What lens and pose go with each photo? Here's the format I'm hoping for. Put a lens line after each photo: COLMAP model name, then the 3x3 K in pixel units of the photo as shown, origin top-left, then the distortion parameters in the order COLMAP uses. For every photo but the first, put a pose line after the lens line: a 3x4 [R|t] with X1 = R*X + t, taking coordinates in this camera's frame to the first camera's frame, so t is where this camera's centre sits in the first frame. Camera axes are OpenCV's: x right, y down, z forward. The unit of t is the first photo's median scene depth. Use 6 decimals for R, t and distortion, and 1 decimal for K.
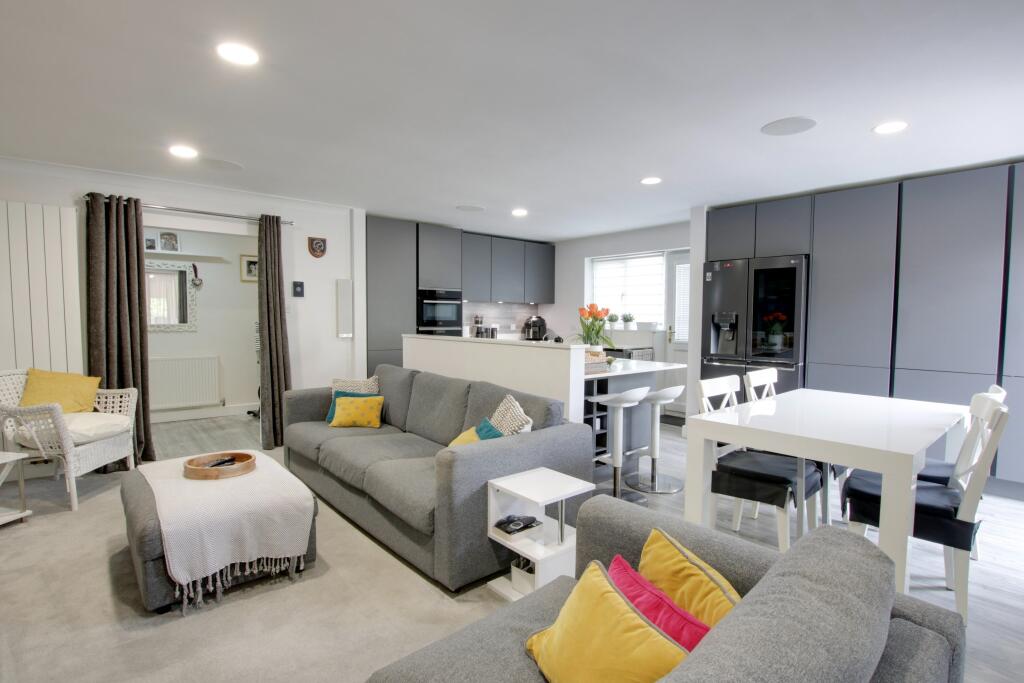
lens RADIAL K [[483.0, 0, 512.0], [0, 483.0, 341.5], [0, 0, 1]] dist [-0.001812, -0.000238]
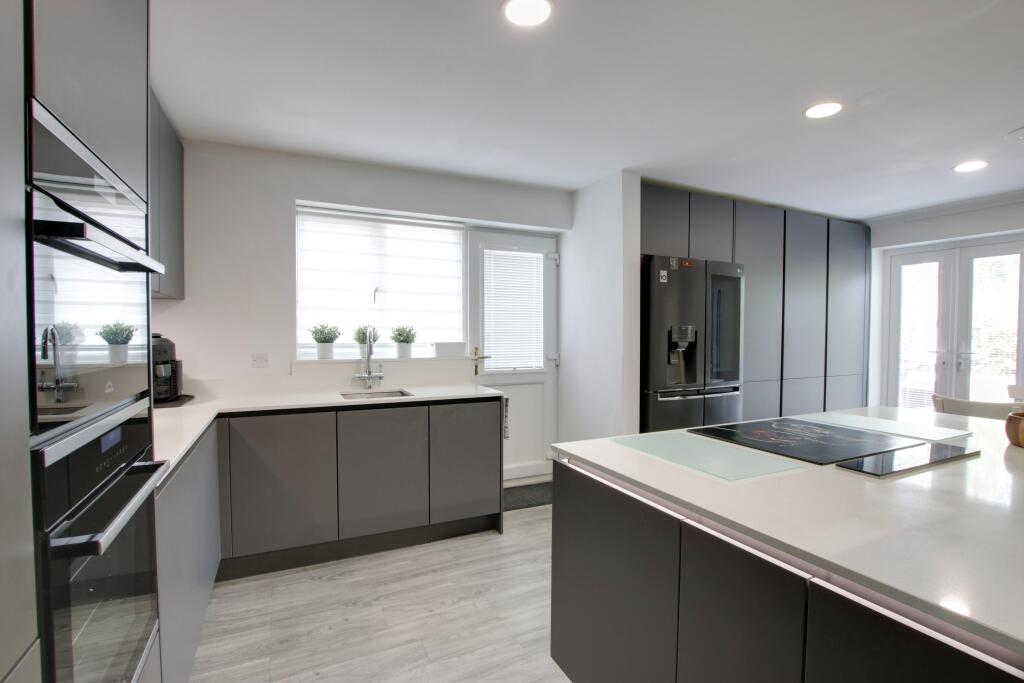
lens RADIAL K [[483.0, 0, 512.0], [0, 483.0, 341.5], [0, 0, 1]] dist [-0.001812, -0.000238]
pose [[0.239670, -0.026685, 0.970488, -0.253233], [0.048568, 0.998700, 0.015466, -0.046873], [-0.969639, 0.043428, 0.240654, 0.801268]]
